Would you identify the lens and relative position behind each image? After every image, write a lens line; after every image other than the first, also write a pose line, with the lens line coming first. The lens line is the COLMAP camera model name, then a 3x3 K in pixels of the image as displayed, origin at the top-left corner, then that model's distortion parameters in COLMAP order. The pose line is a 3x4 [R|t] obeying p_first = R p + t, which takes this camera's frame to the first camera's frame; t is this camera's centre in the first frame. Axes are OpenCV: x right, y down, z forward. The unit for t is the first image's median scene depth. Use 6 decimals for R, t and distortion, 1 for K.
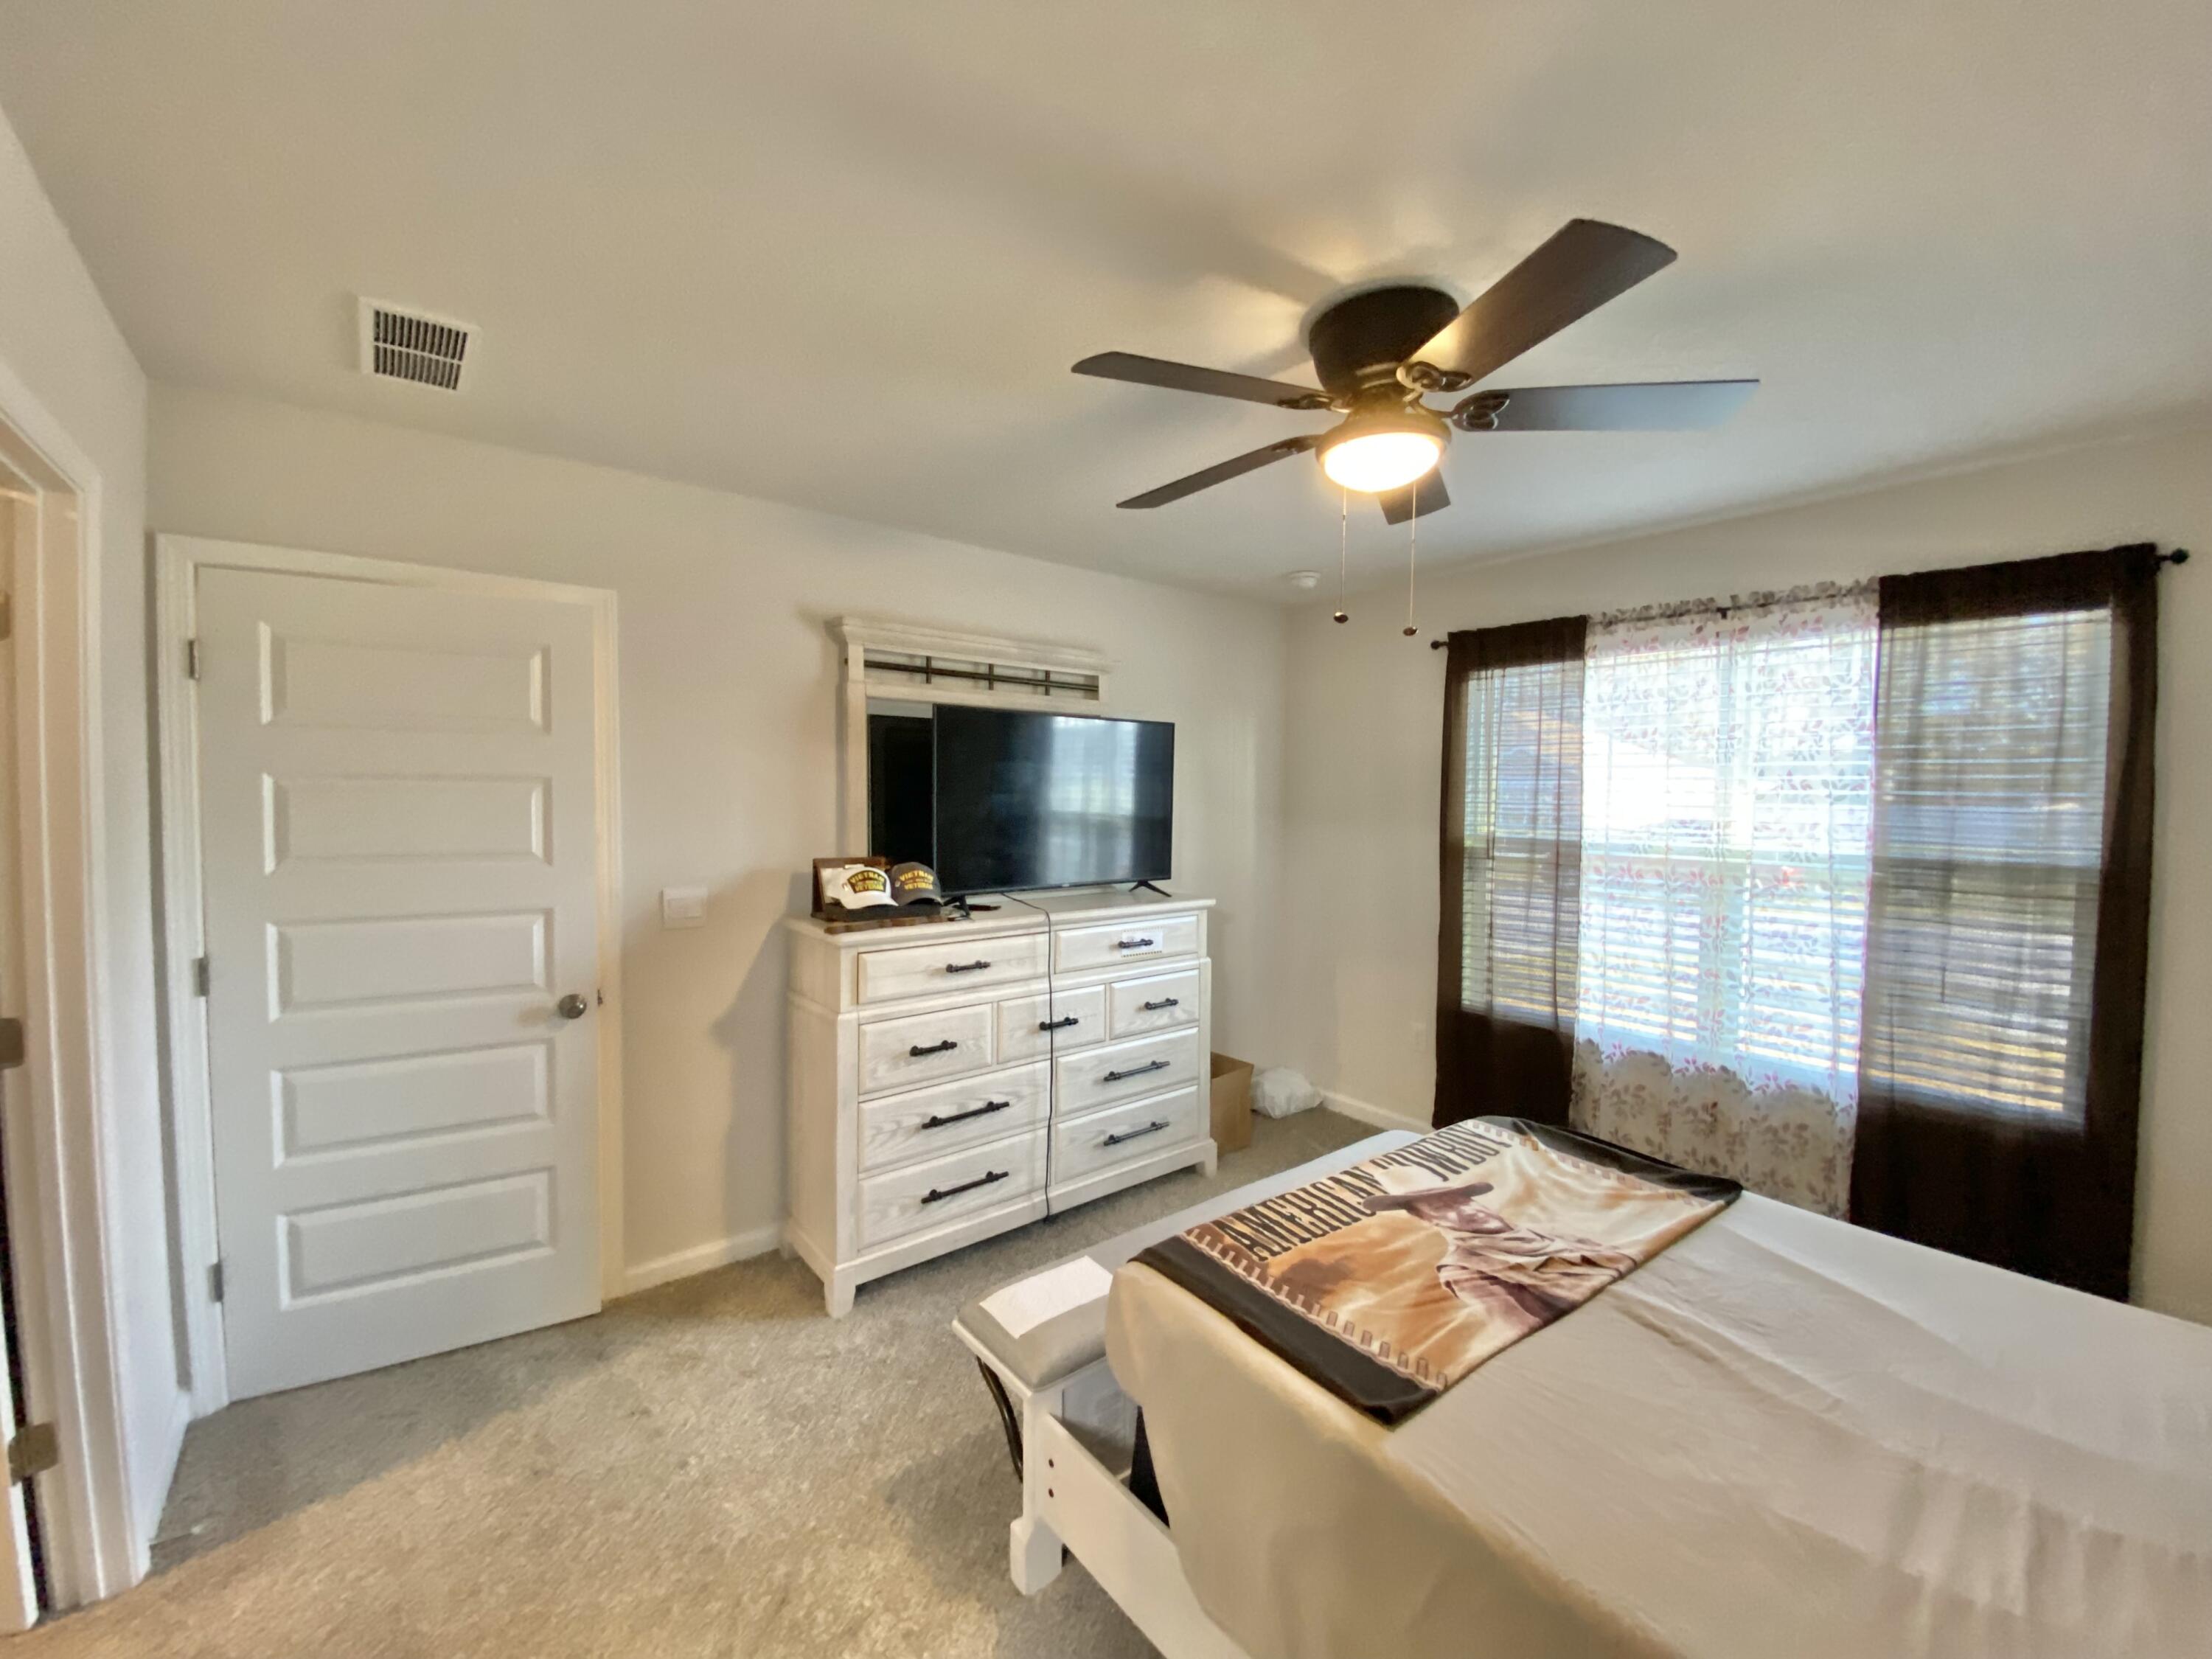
lens RADIAL K [[896.7, 0, 1109.5], [0, 896.7, 826.7], [0, 0, 1]] dist [0.028989, -0.021643]
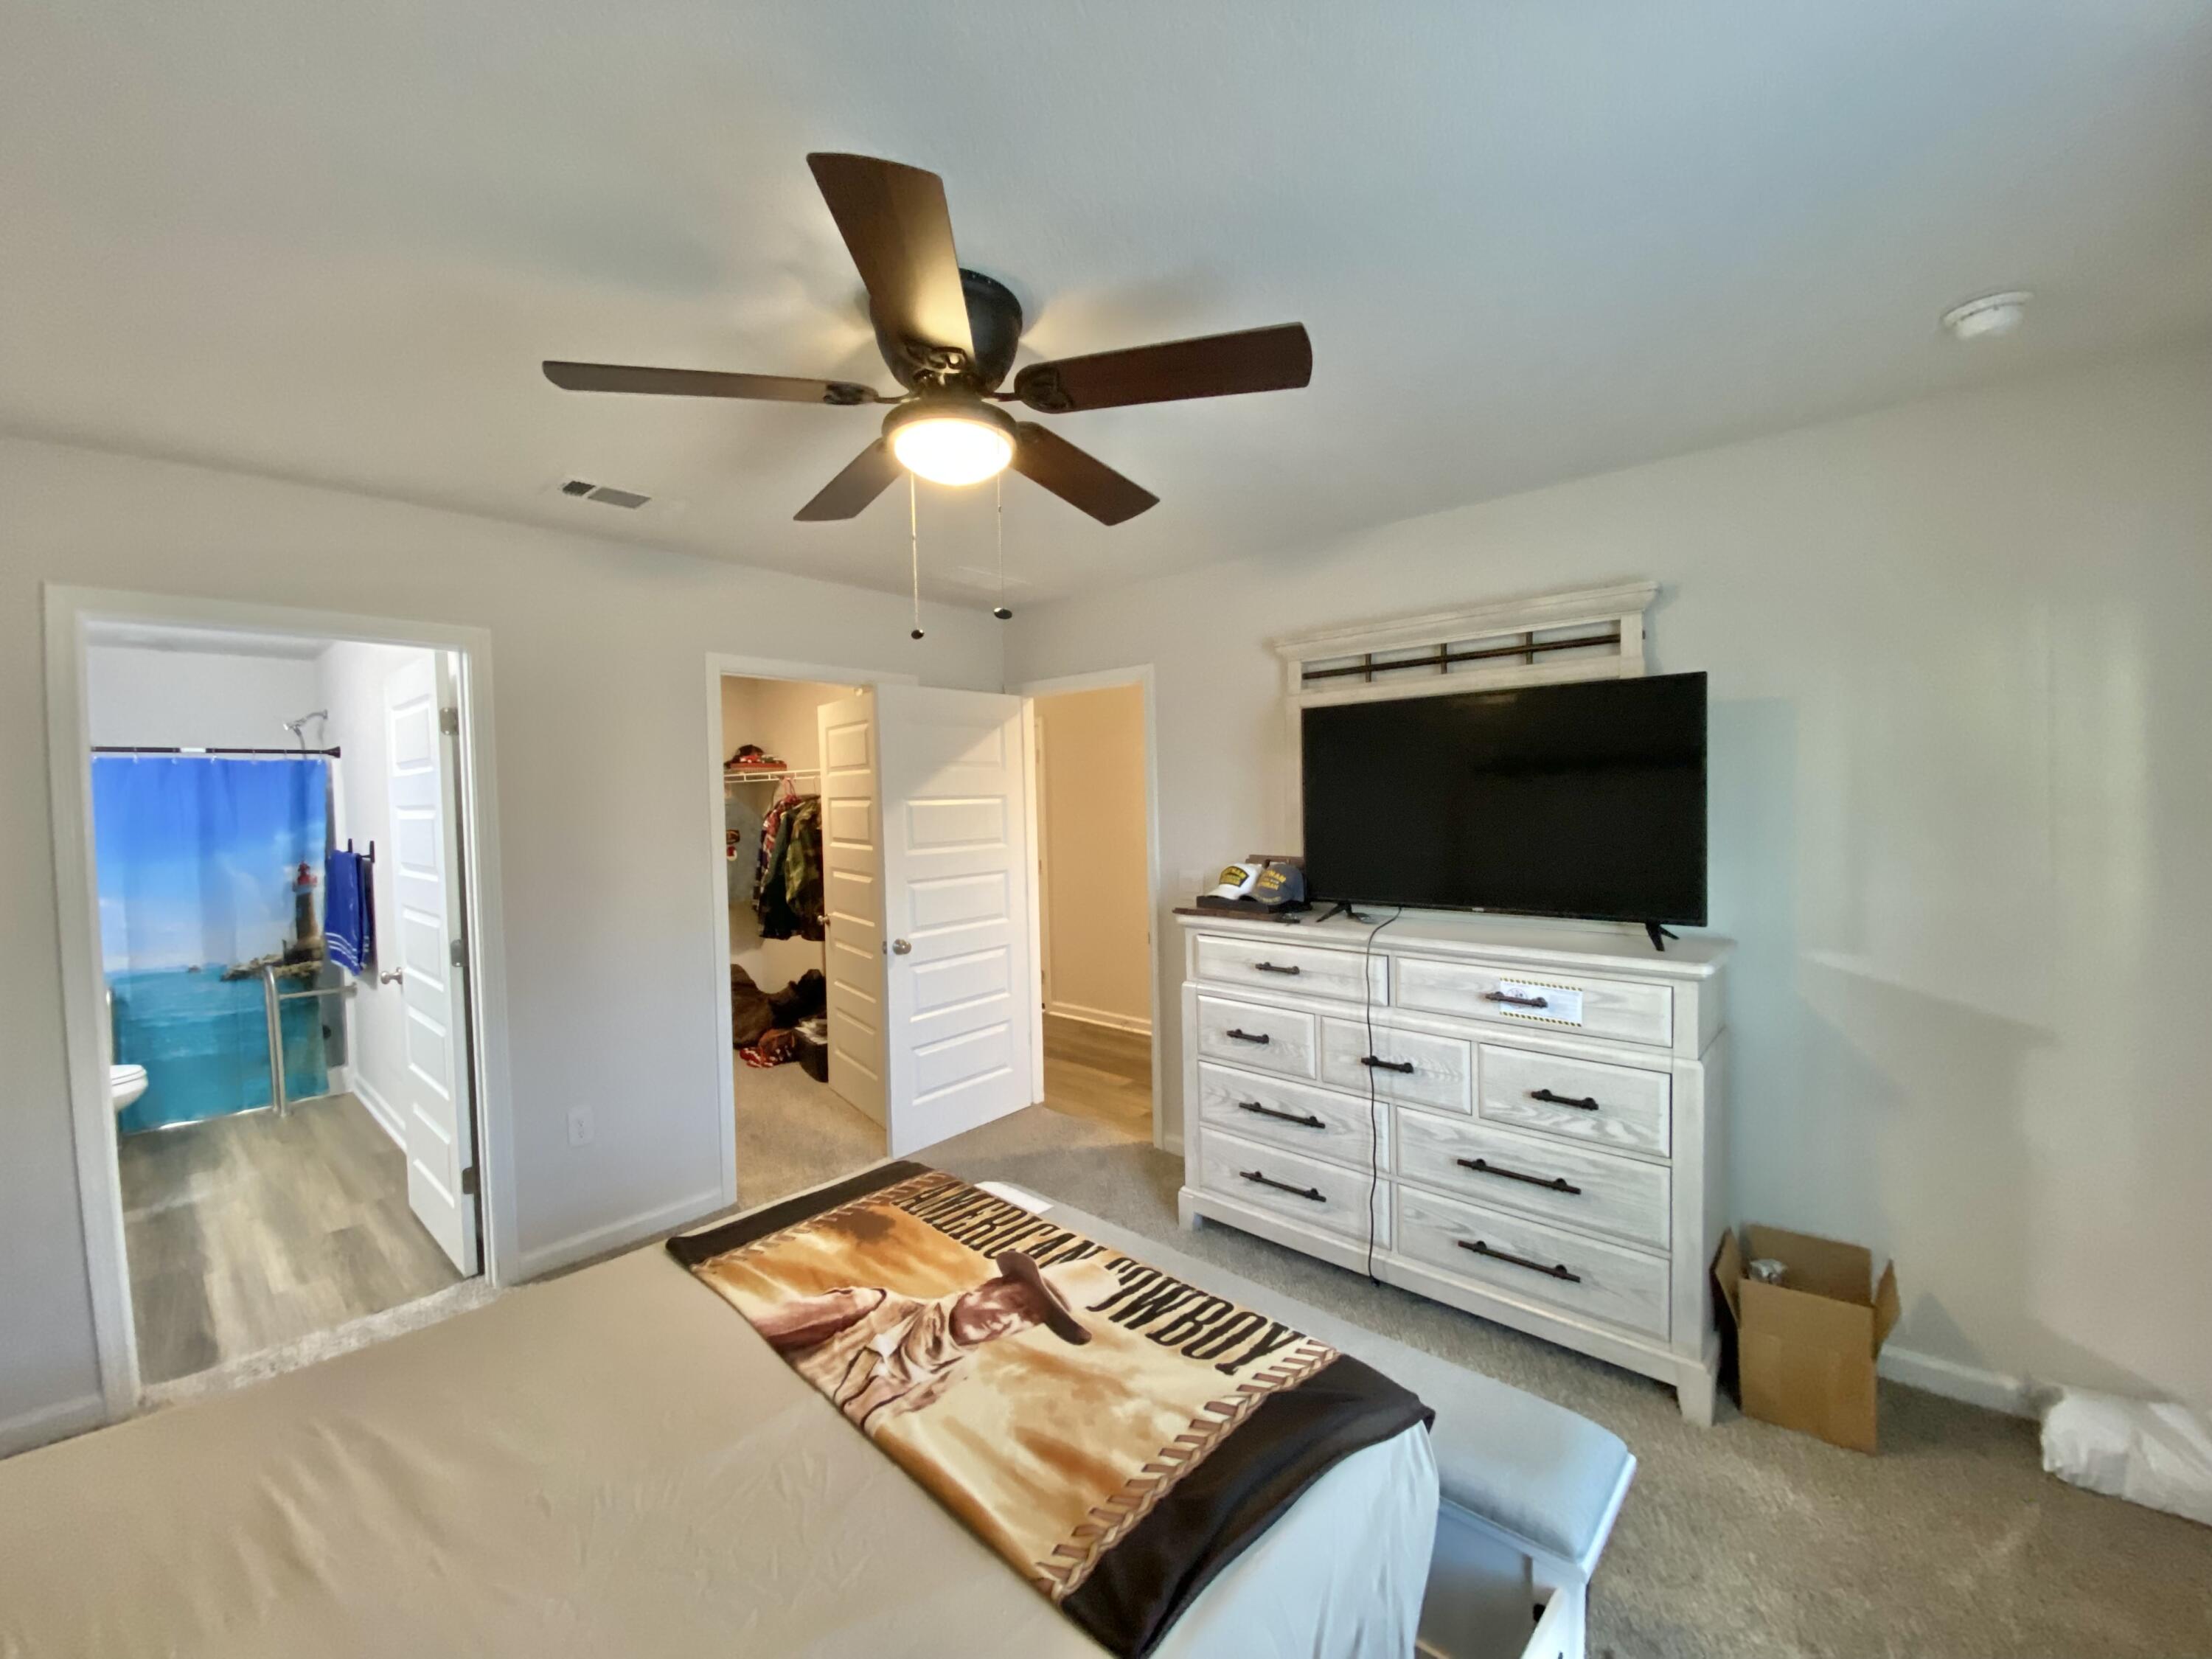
lens RADIAL K [[892.2, 0, 1101.3], [0, 892.2, 833.4], [0, 0, 1]] dist [0.028396, -0.022794]
pose [[0.165802, 0.033257, -0.985598, 0.878688], [-0.023543, 0.999280, 0.029758, -0.023879], [0.985878, 0.018270, 0.166466, 0.698378]]
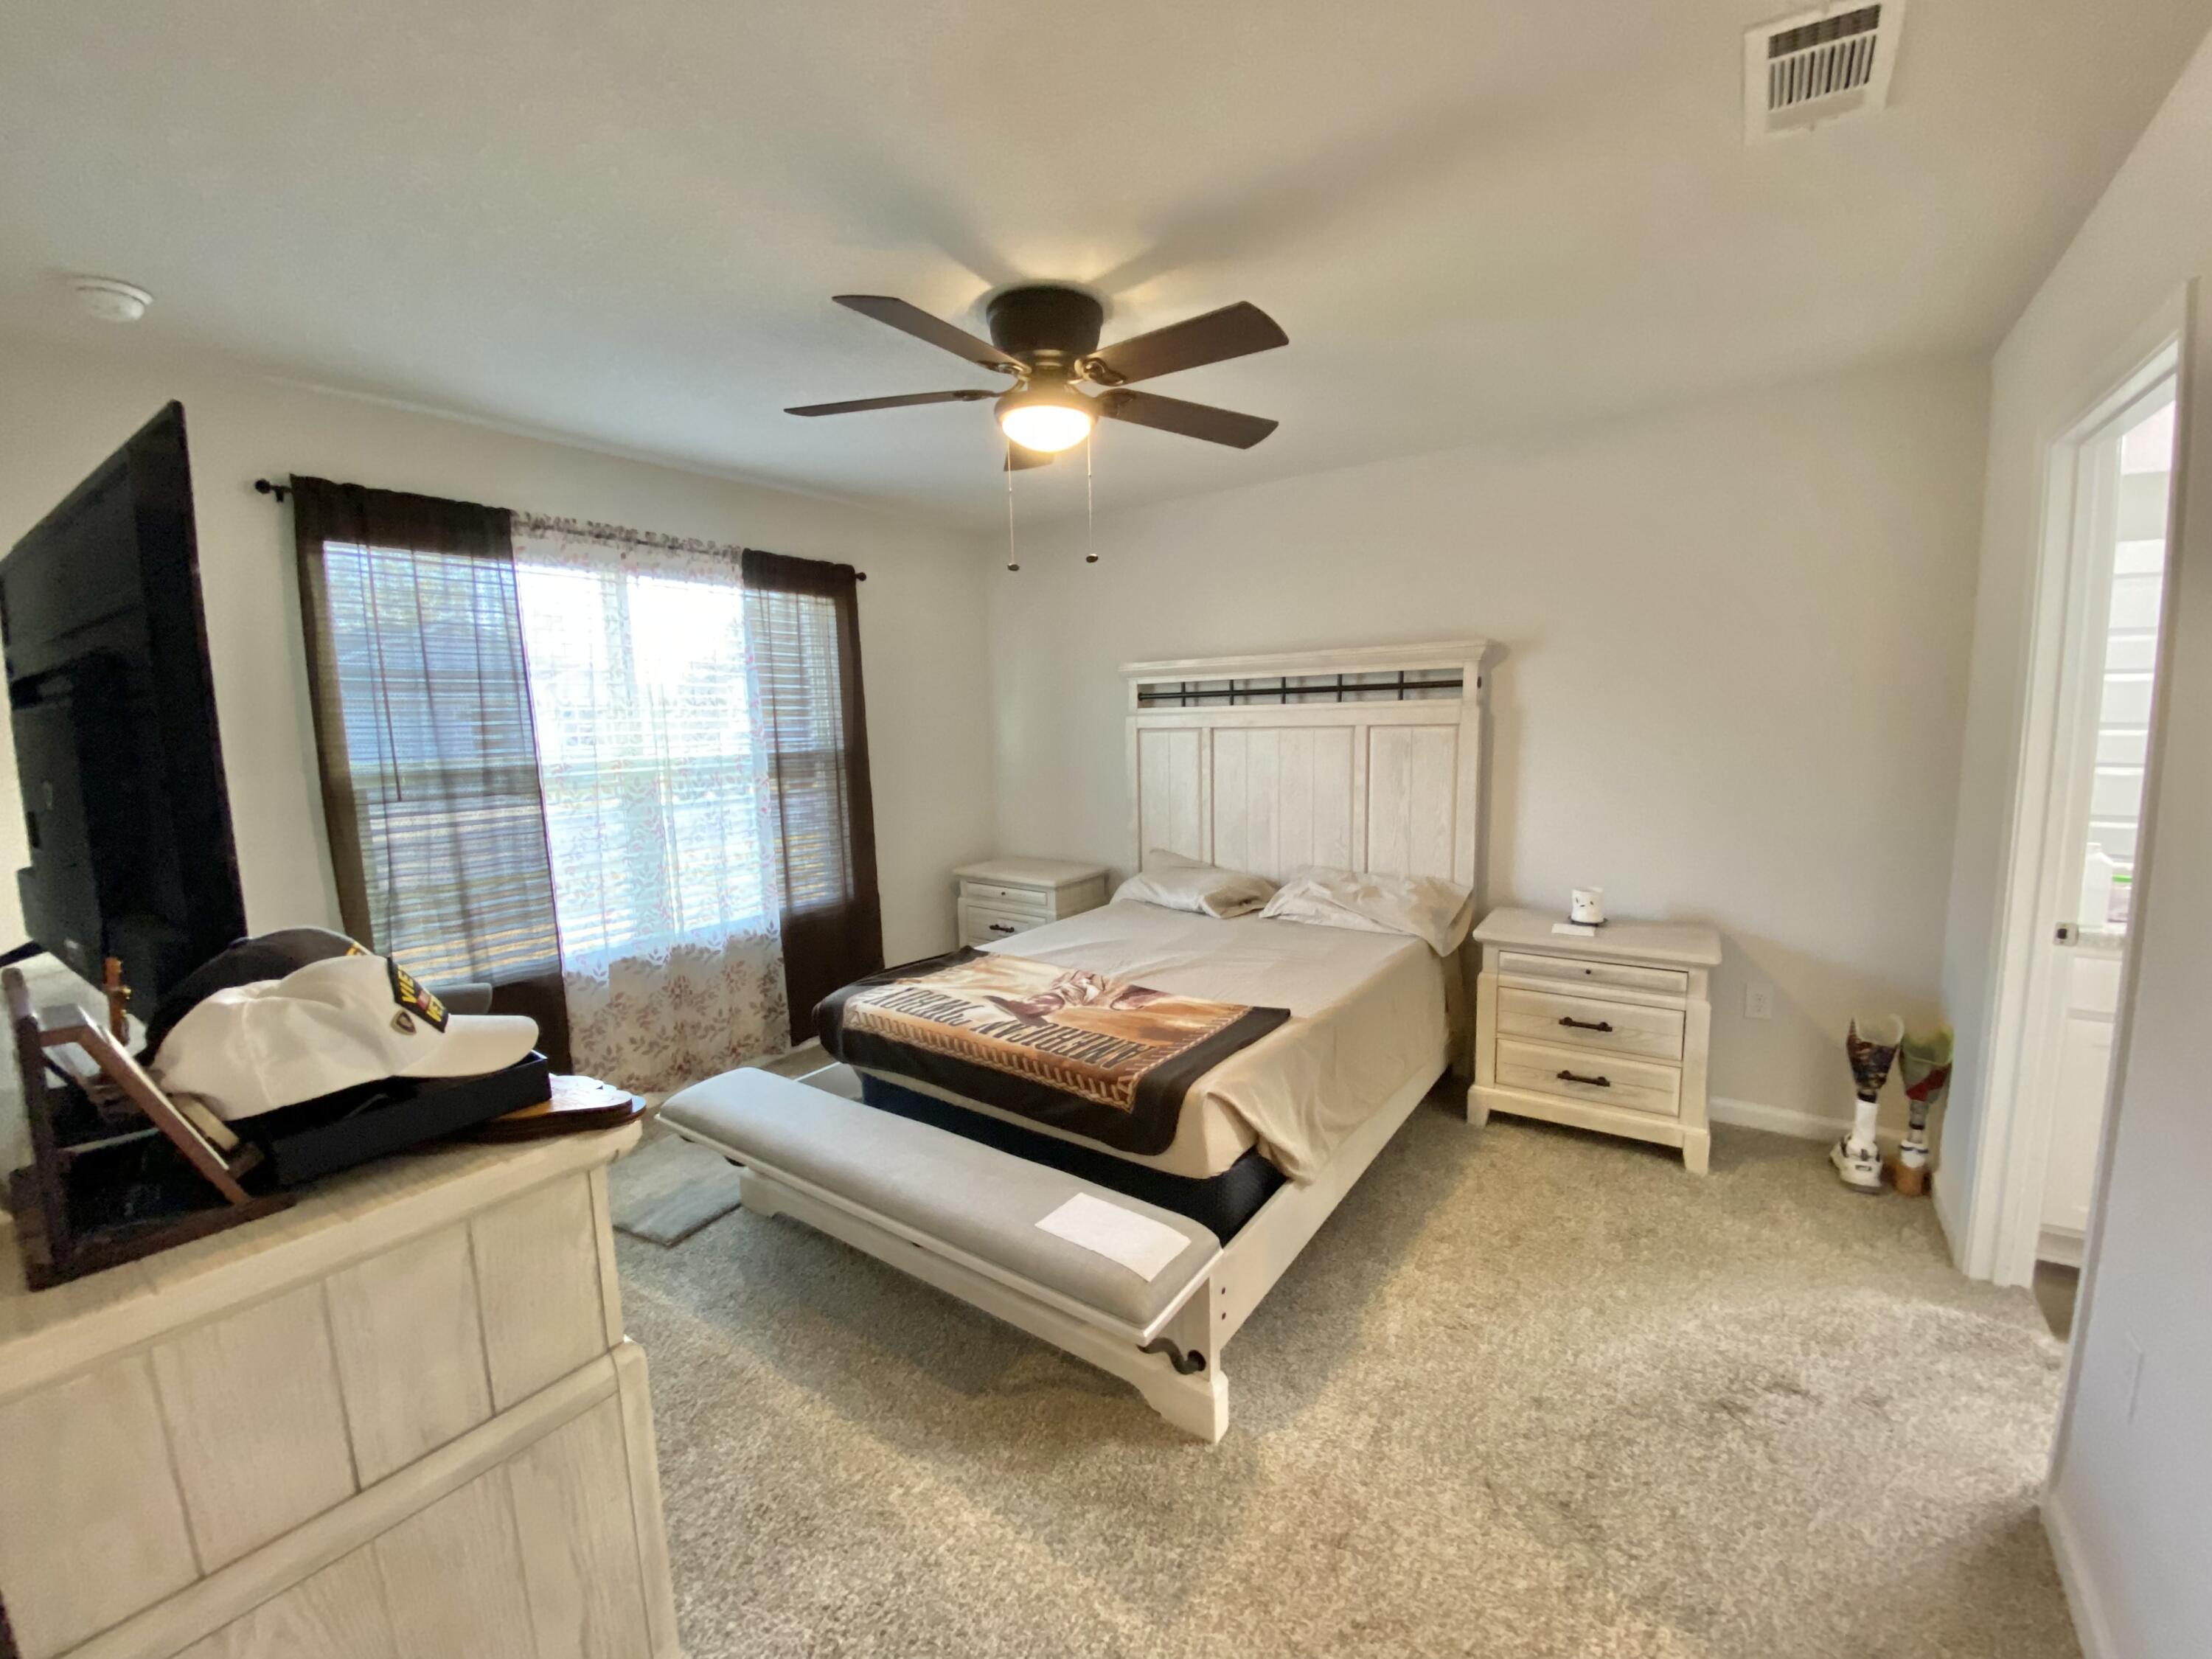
lens RADIAL K [[896.7, 0, 1109.5], [0, 896.7, 826.7], [0, 0, 1]] dist [0.028989, -0.021643]
pose [[-0.286960, -0.123249, 0.949981, -0.678797], [0.060776, 0.987348, 0.146456, -0.026575], [-0.956013, 0.099763, -0.275839, 0.917944]]
